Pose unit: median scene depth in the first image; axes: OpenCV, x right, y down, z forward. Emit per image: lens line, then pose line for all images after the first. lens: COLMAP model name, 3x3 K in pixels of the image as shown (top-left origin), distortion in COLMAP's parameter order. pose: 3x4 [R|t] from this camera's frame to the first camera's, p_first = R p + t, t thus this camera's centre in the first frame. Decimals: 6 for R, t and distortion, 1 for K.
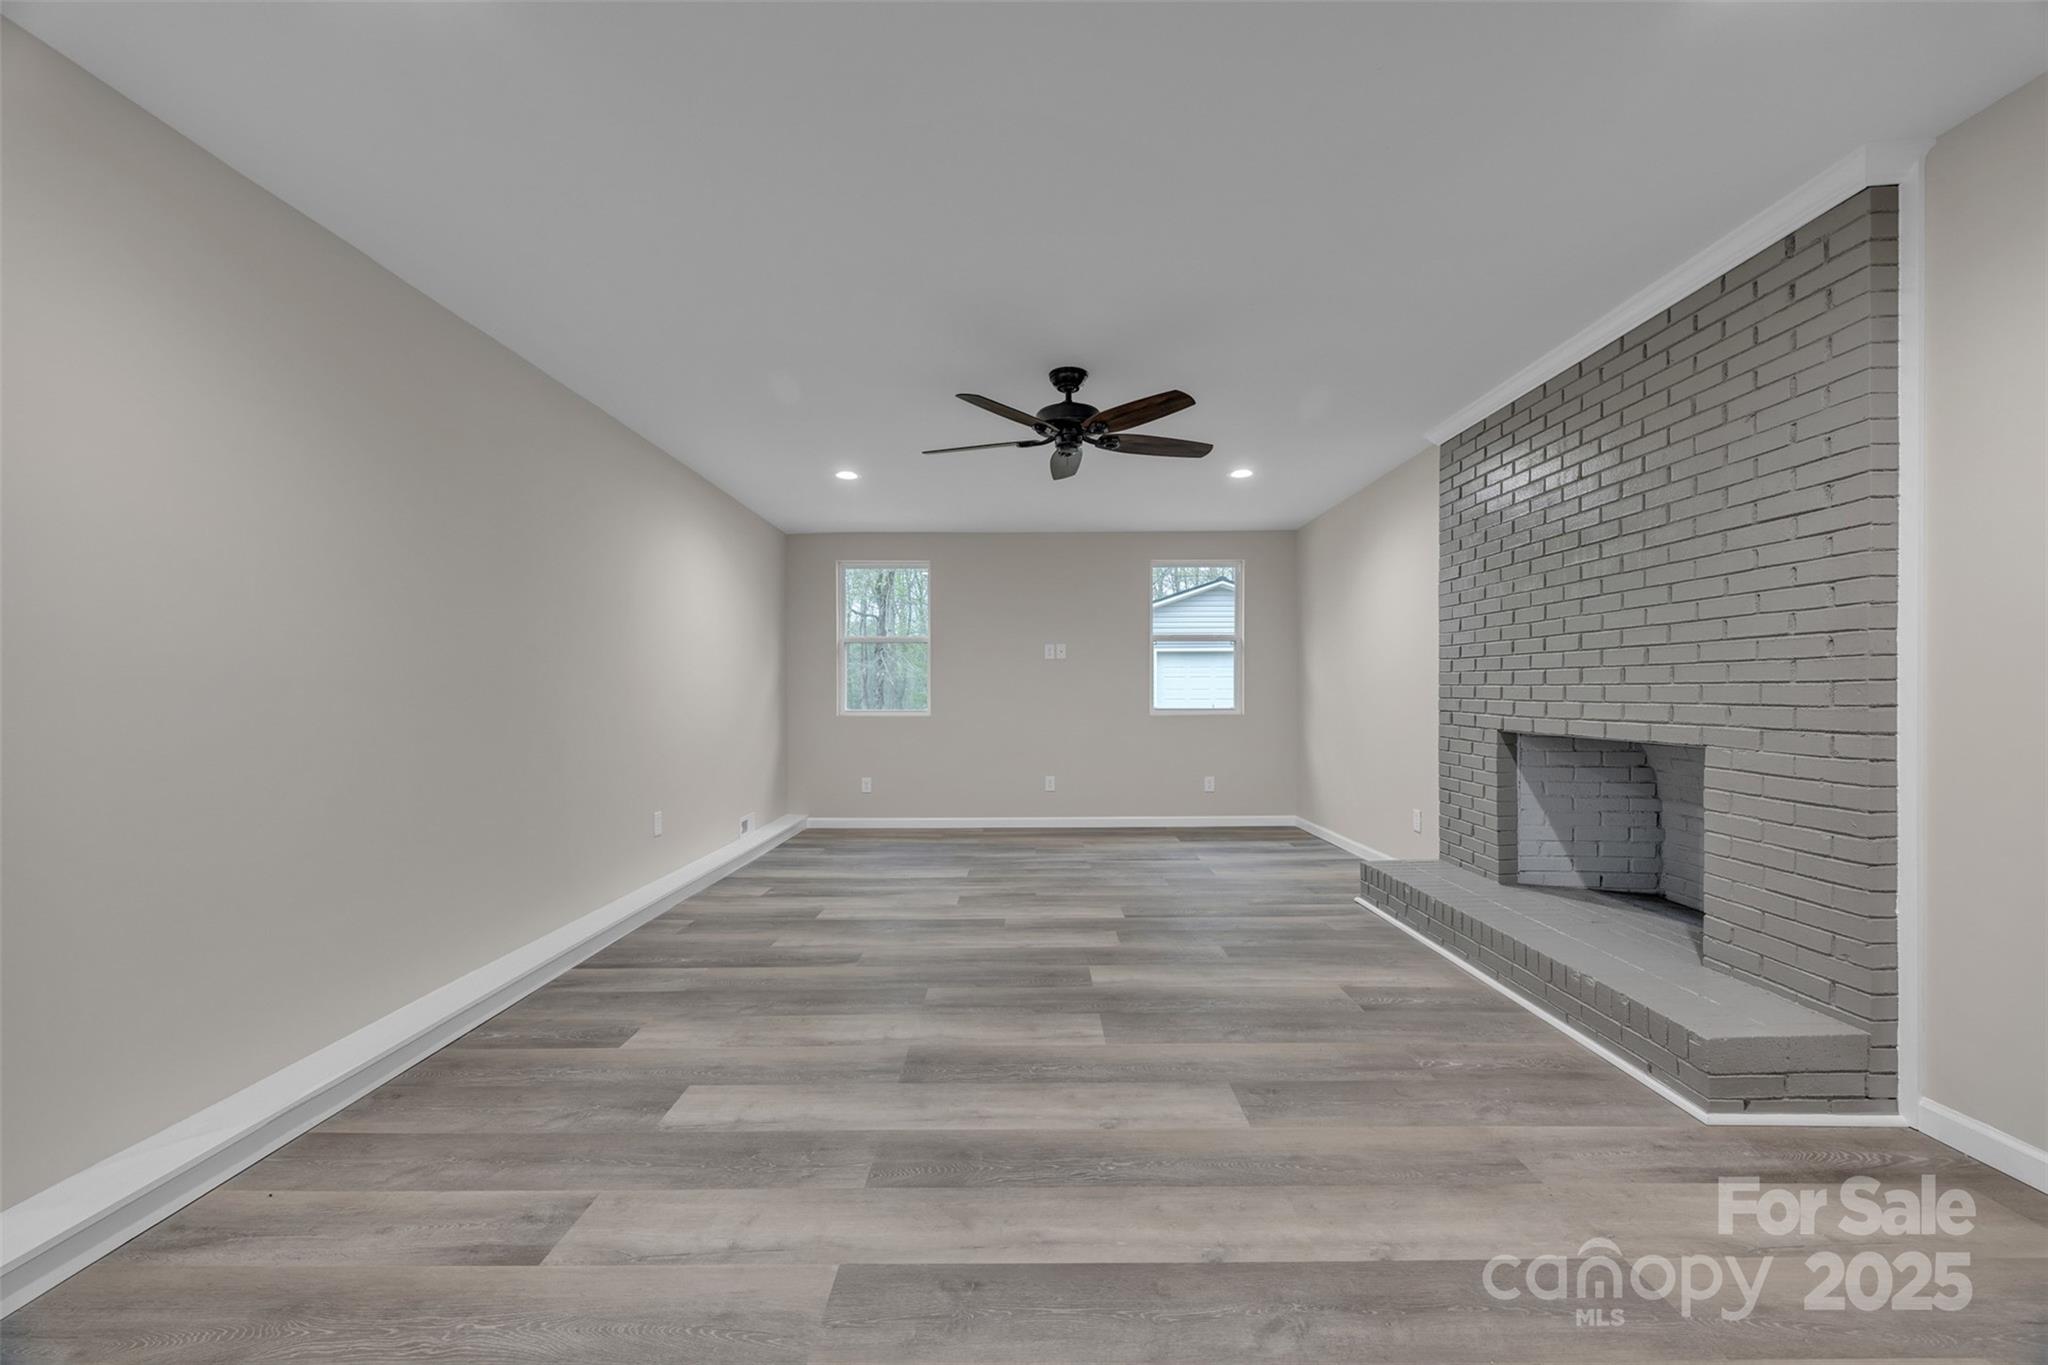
lens RADIAL K [[773.2, 0, 1040.4], [0, 773.2, 700.8], [0, 0, 1]] dist [-0.002280, 0.000280]
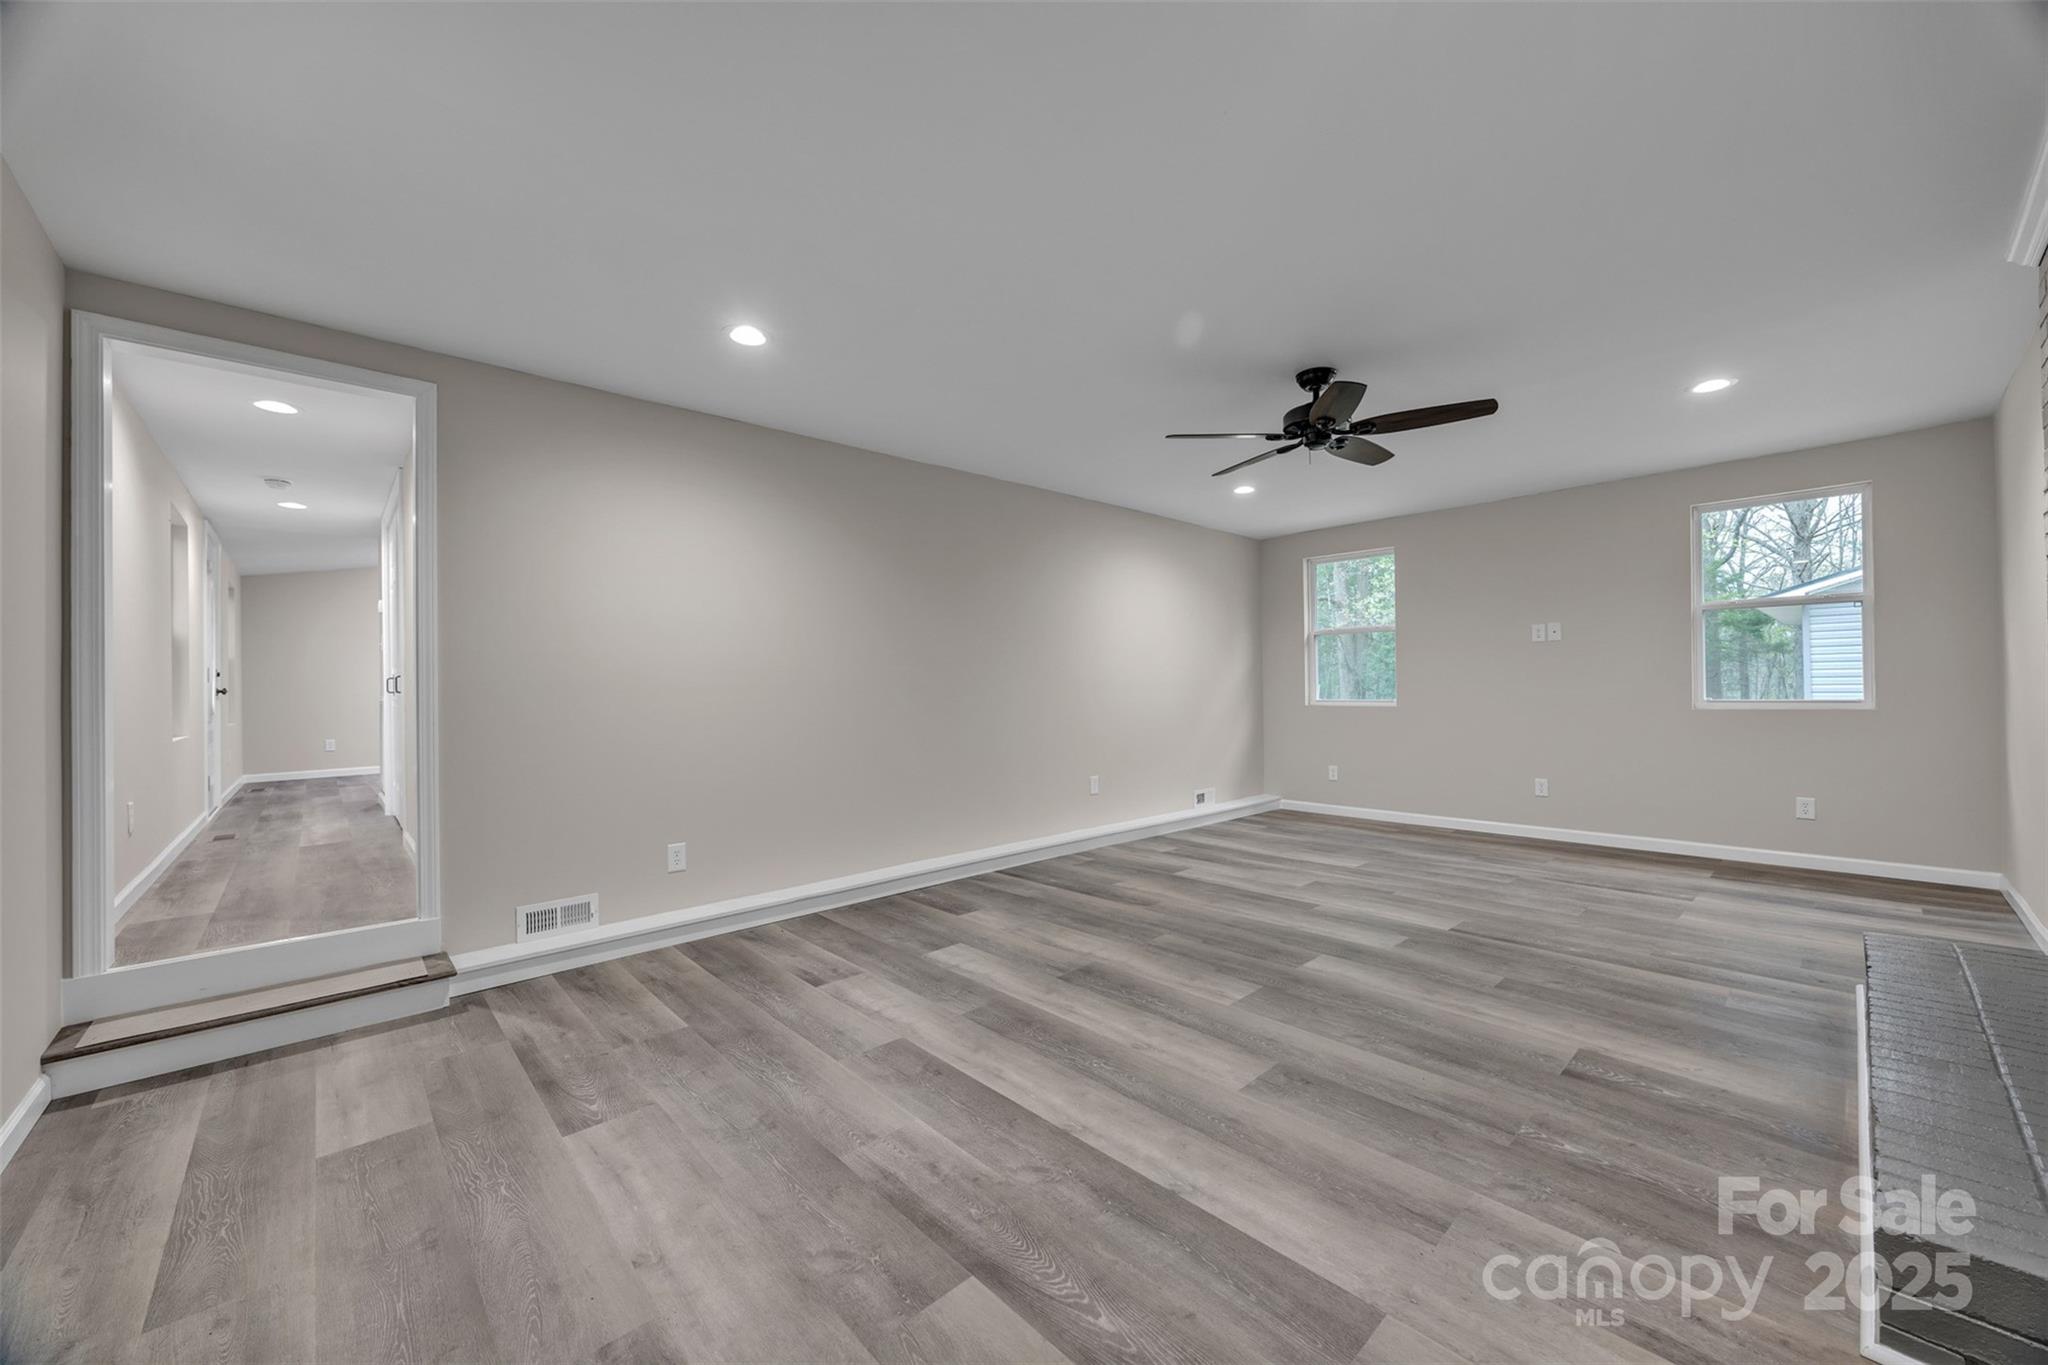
lens RADIAL K [[773.2, 0, 1049.8], [0, 773.2, 677.6], [0, 0, 1]] dist [-0.002280, 0.000280]
pose [[0.687676, -0.015972, -0.725842, 0.678935], [0.005086, 0.999839, -0.017183, -0.005036], [0.726000, 0.008124, 0.687647, 0.050618]]
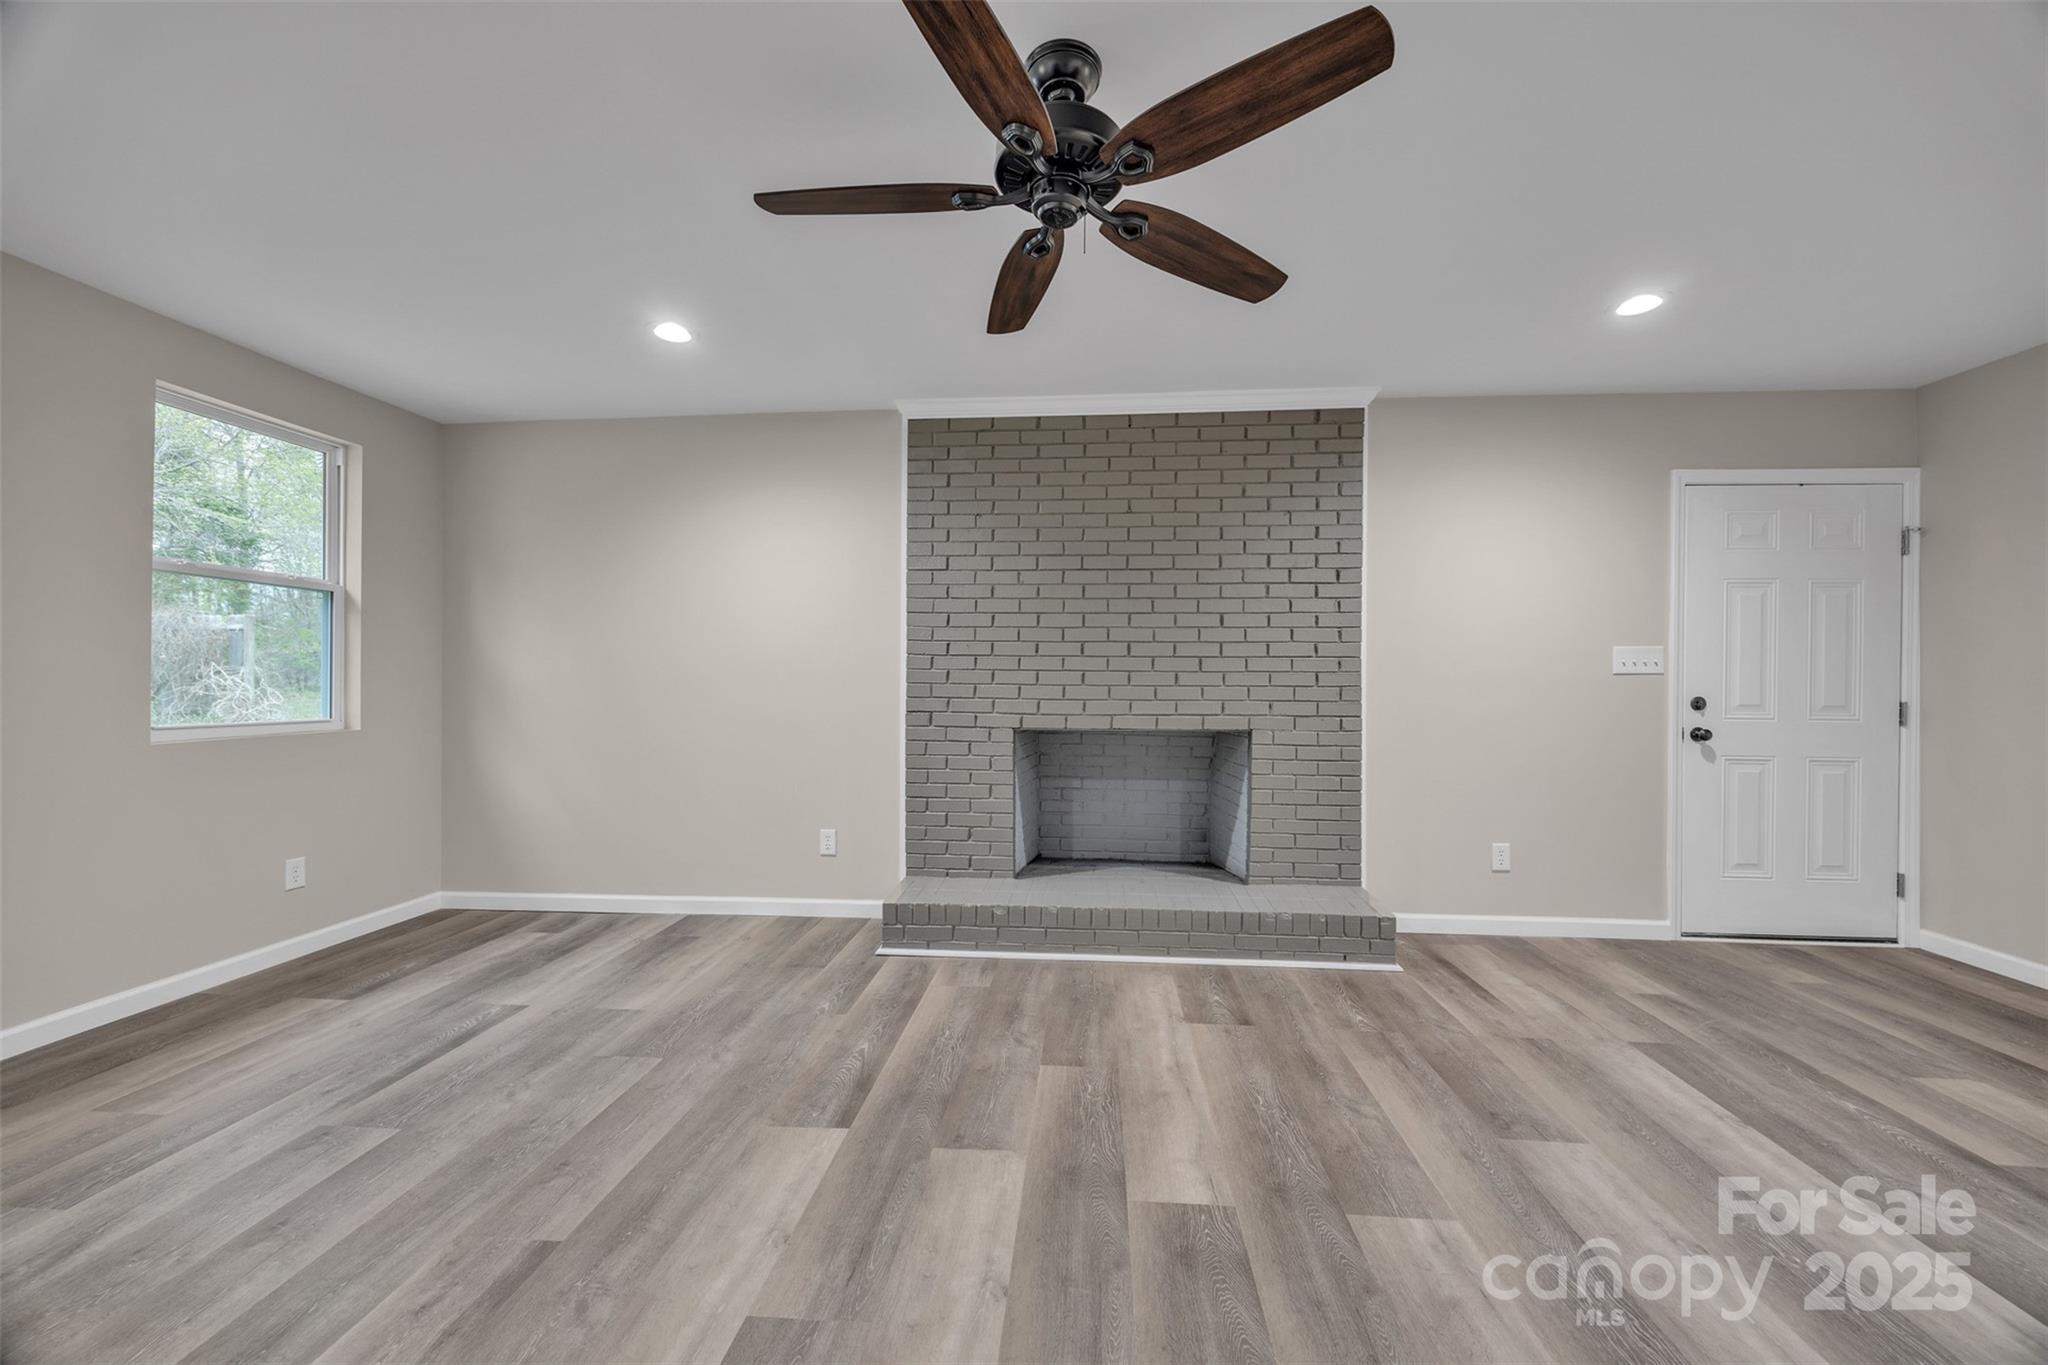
lens RADIAL K [[773.2, 0, 1031.2], [0, 773.2, 683.5], [0, 0, 1]] dist [-0.002280, 0.000280]
pose [[0.099755, -0.001246, 0.995011, -0.597307], [0.007104, 0.999975, 0.000540, -0.031150], [-0.994987, 0.007015, 0.099762, 1.235318]]
